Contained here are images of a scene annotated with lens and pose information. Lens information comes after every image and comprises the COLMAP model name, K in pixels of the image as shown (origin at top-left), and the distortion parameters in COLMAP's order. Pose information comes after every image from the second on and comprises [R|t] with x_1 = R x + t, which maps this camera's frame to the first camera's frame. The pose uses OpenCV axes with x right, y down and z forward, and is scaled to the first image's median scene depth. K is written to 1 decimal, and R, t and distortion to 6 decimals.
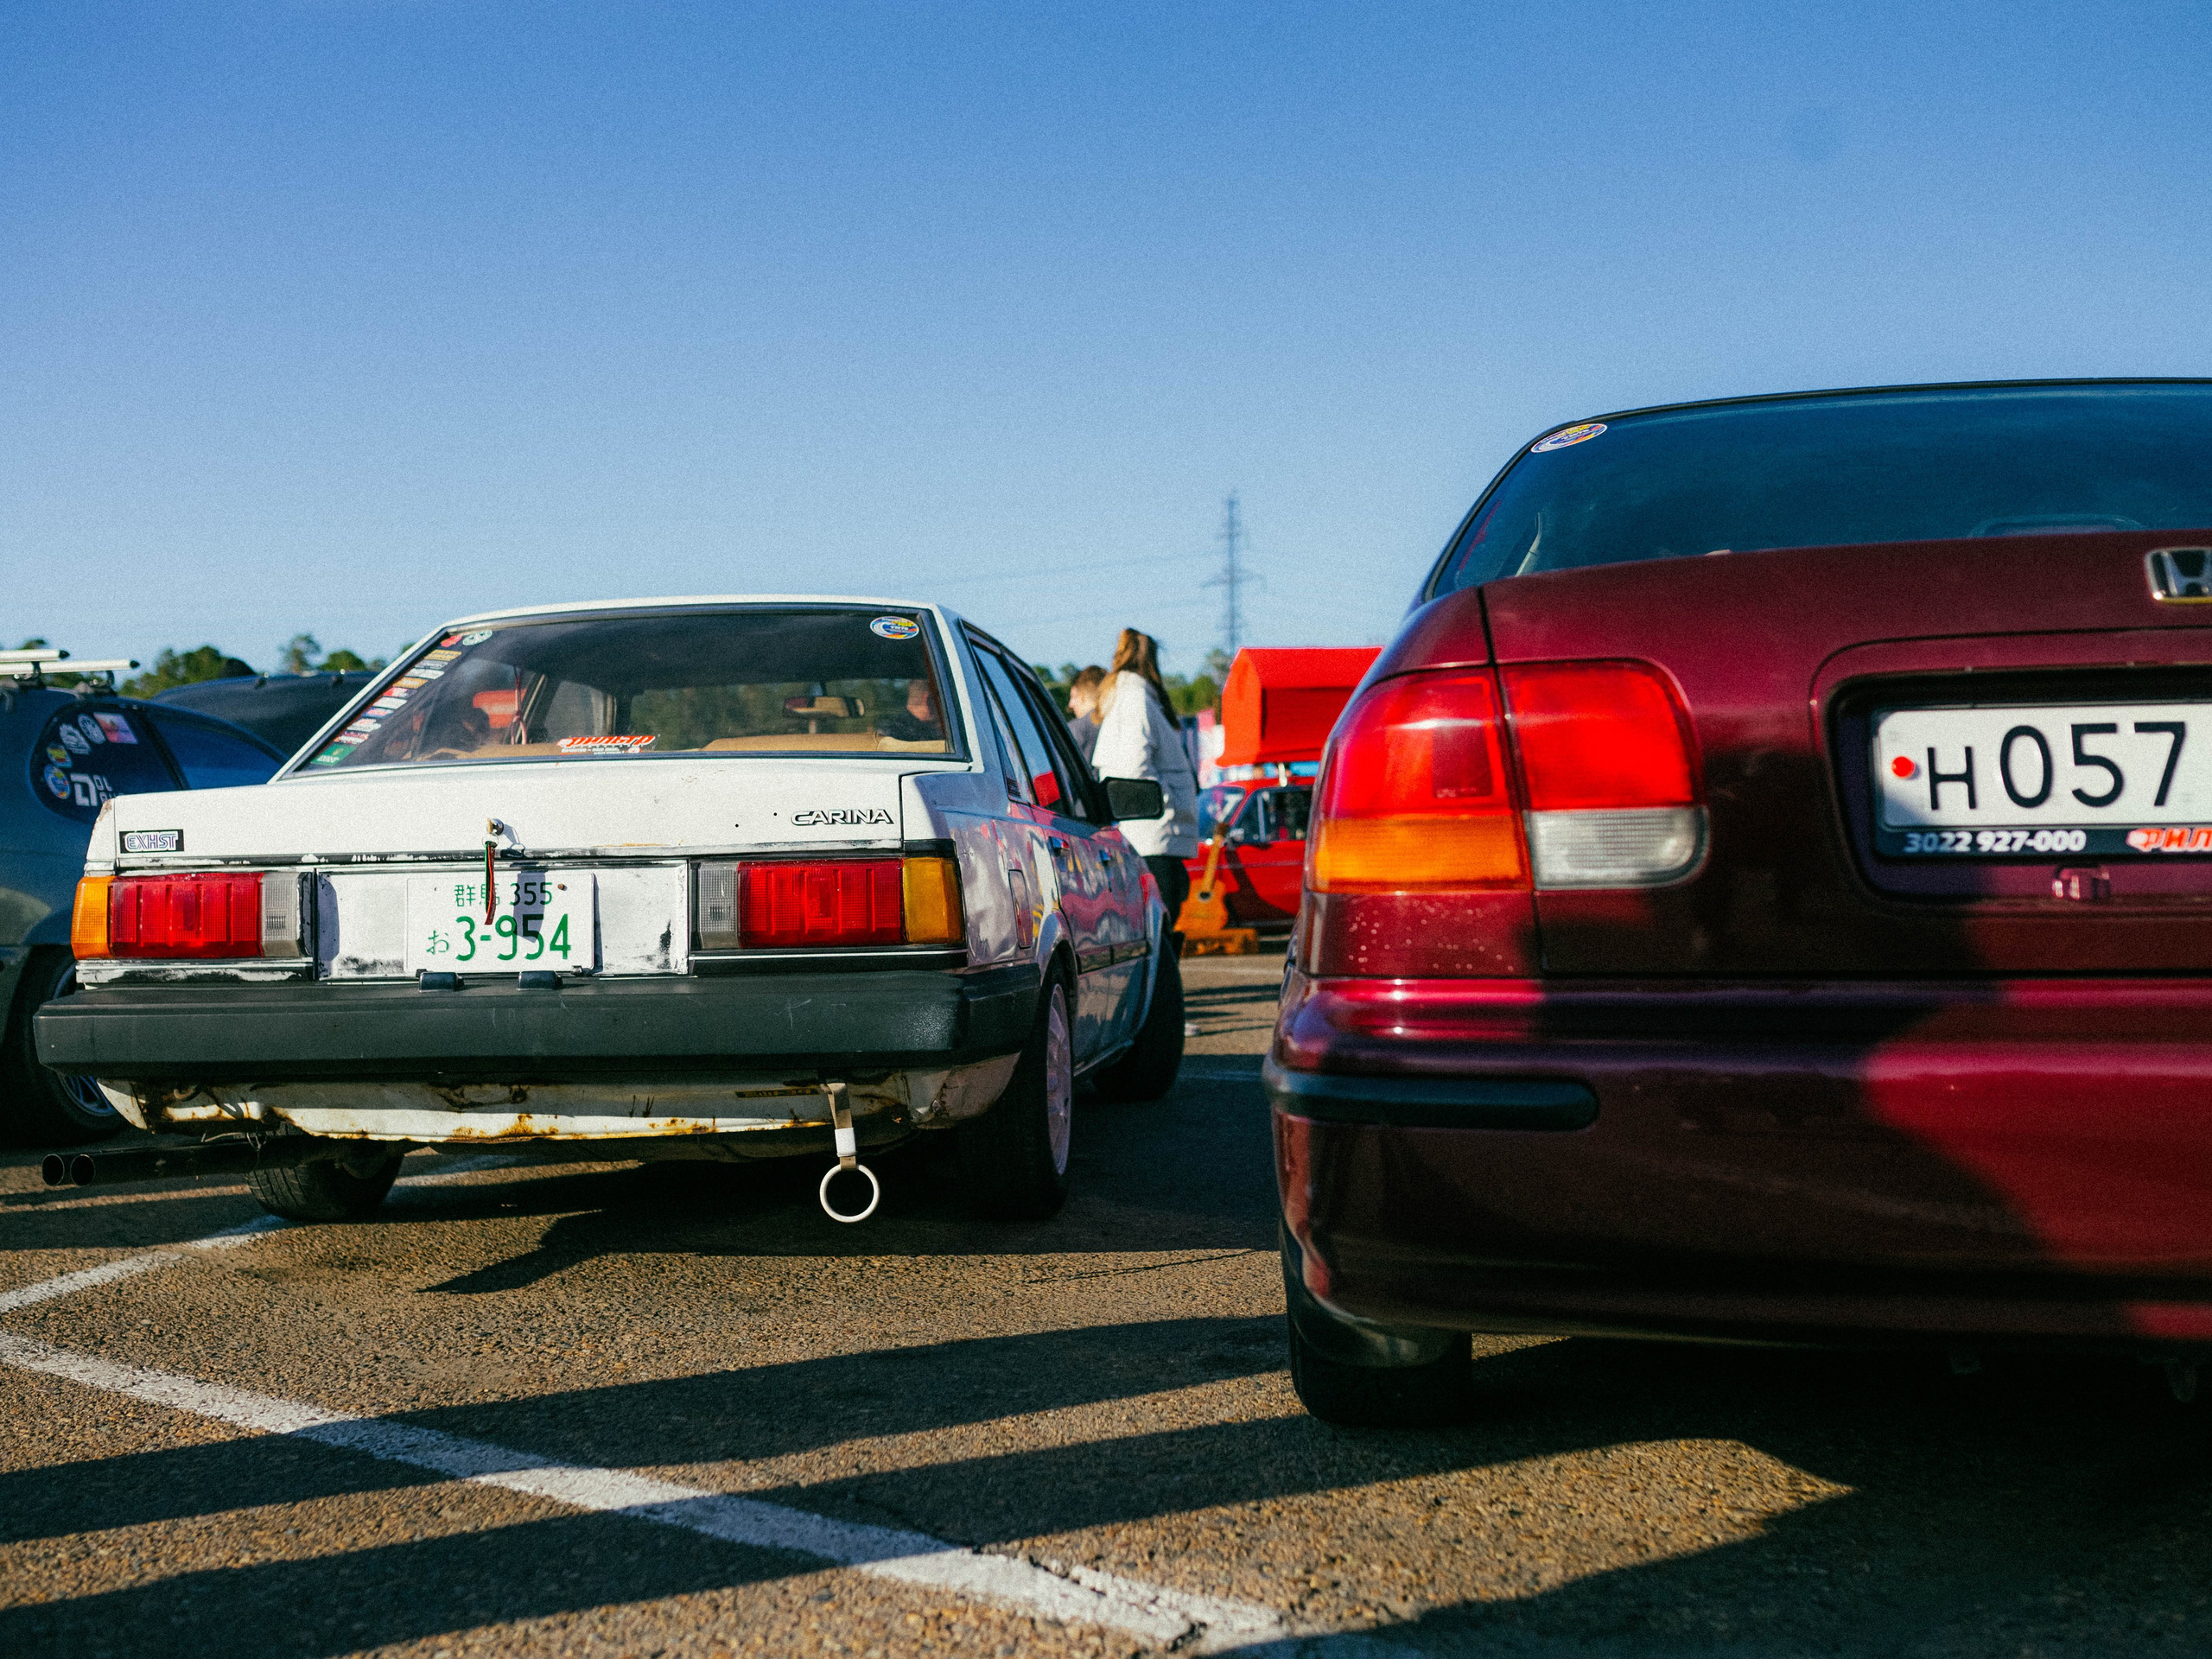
lens RADIAL K [[2311.7, 0, 1106.0], [0, 2311.7, 829.5], [0, 0, 1]] dist [-0.022316, 0.016672]
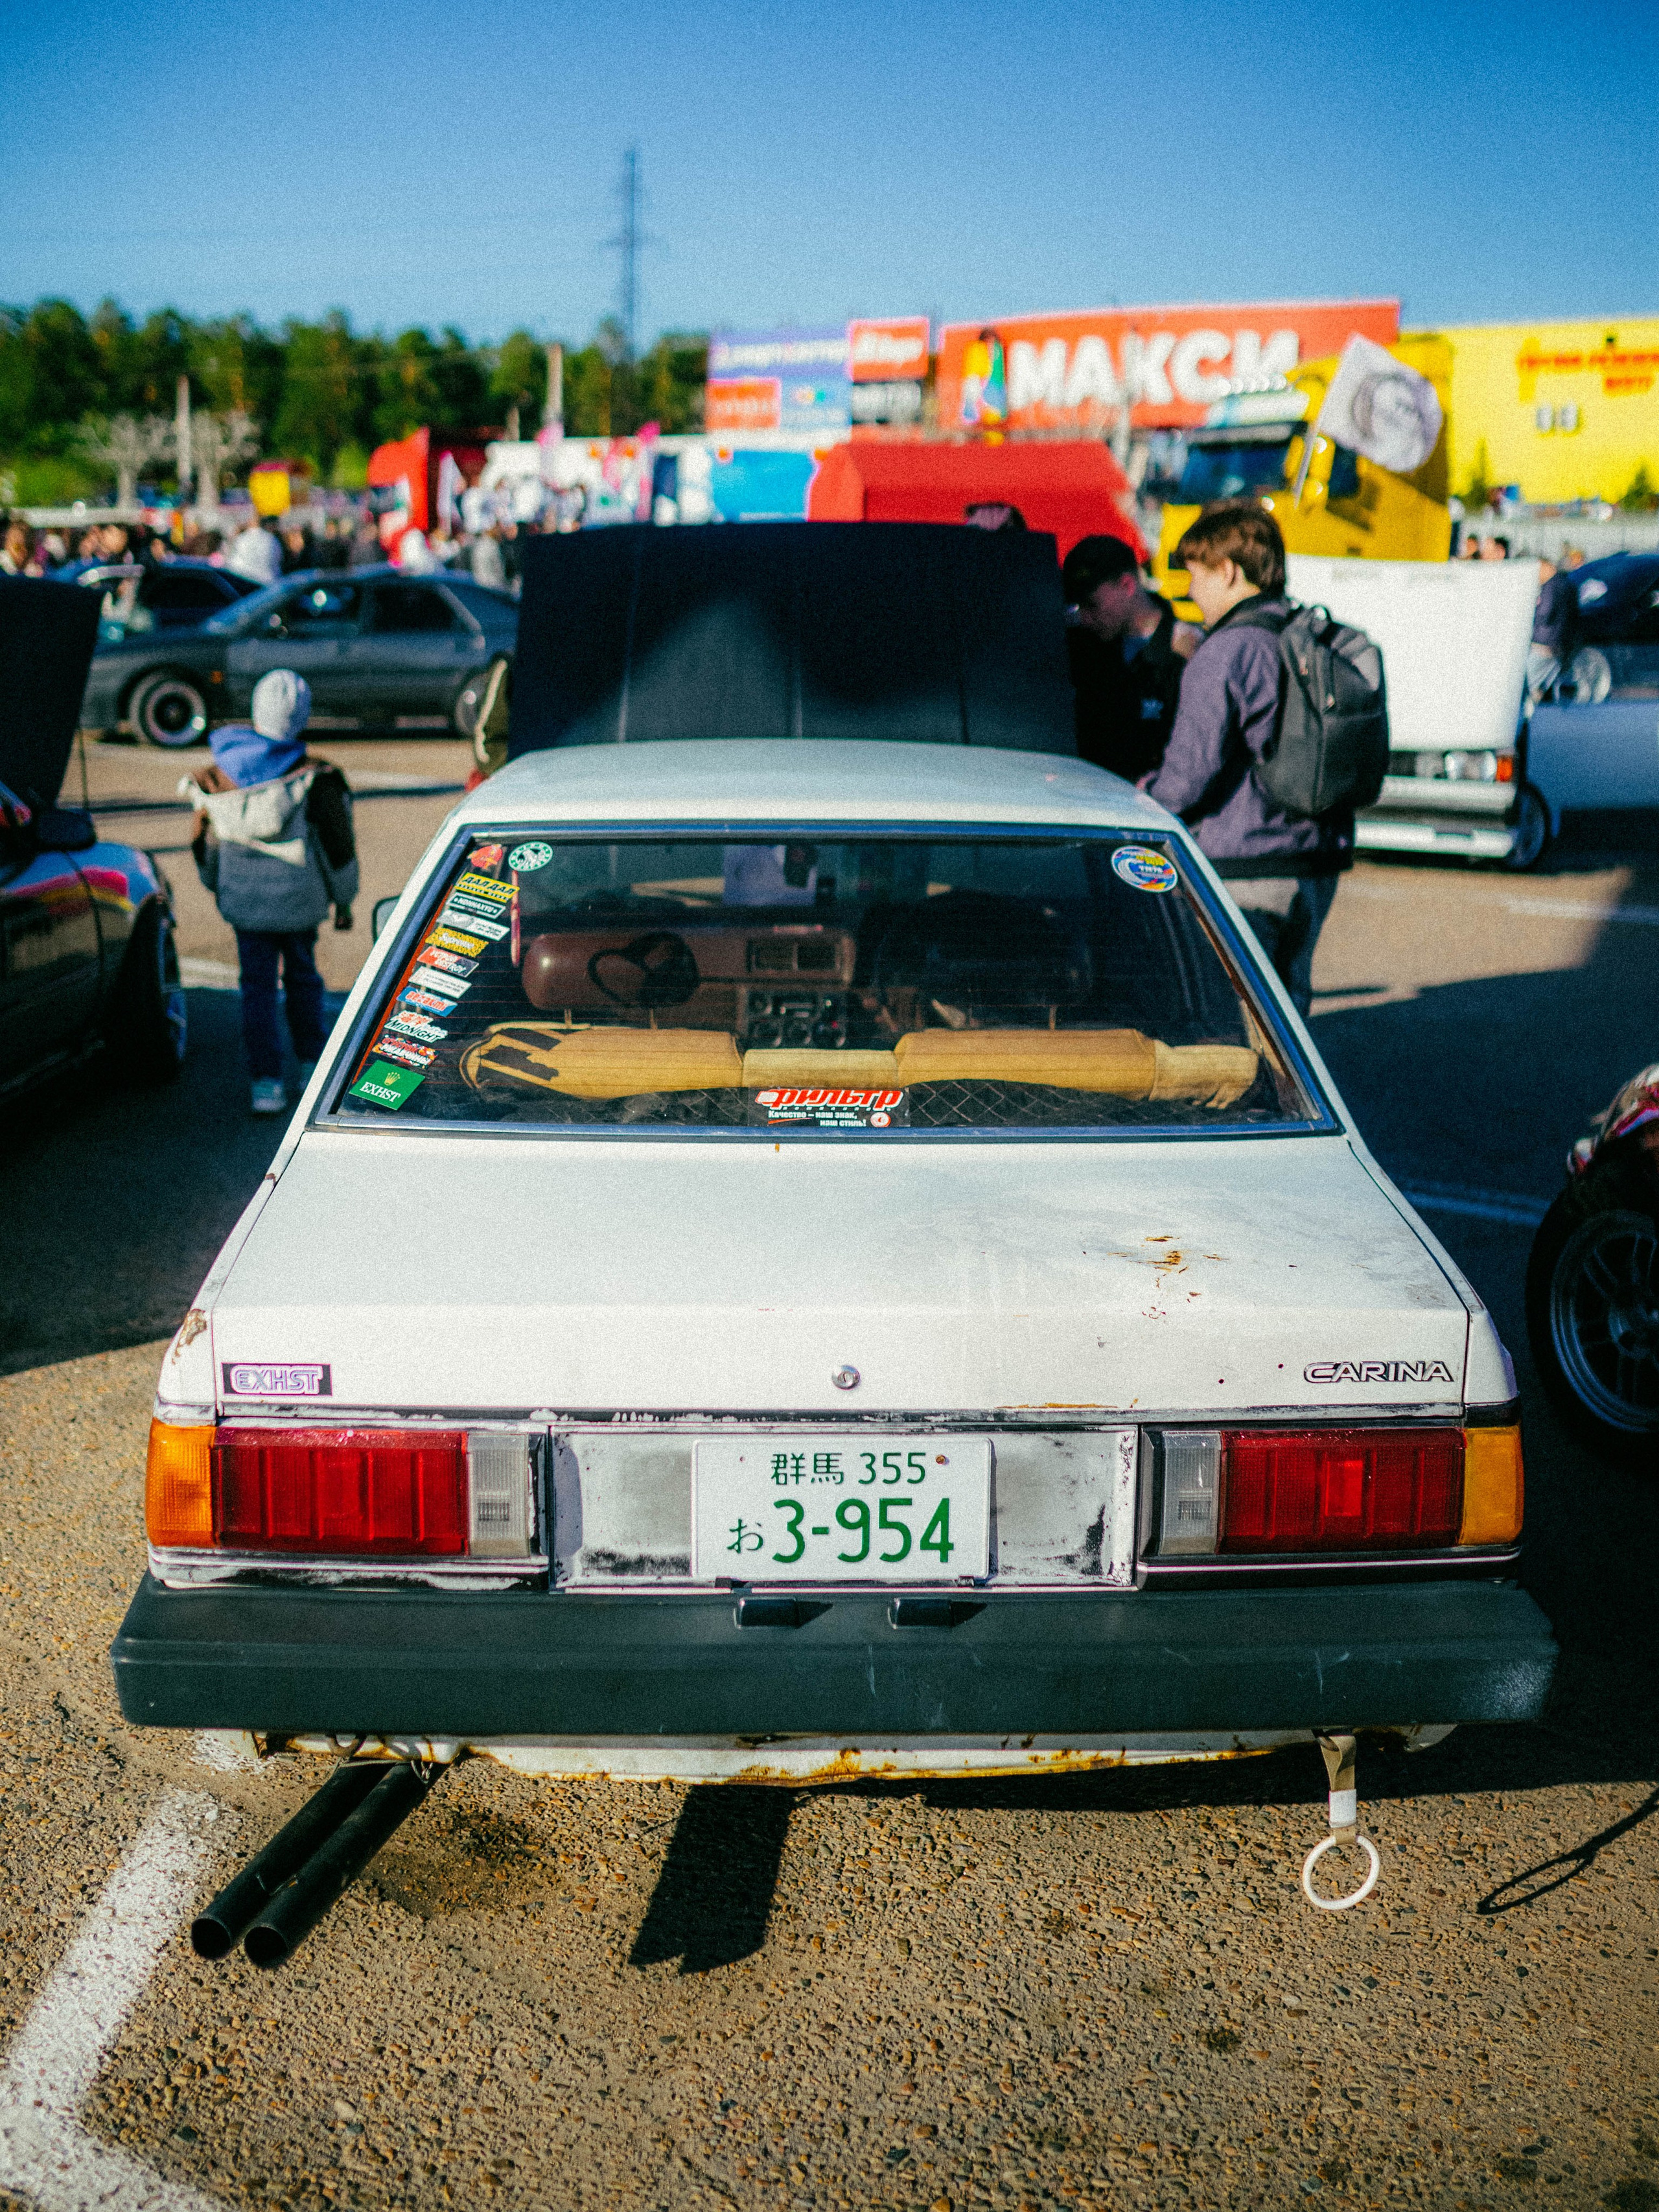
lens RADIAL K [[2311.6, 0, 829.5], [0, 2311.6, 1106.0], [0, 0, 1]] dist [-0.022316, 0.016672]
pose [[0.988687, 0.001552, 0.149988, -0.364741], [-0.038966, 0.968273, 0.246837, -0.233587], [-0.144846, -0.249888, 0.957379, 0.395585]]
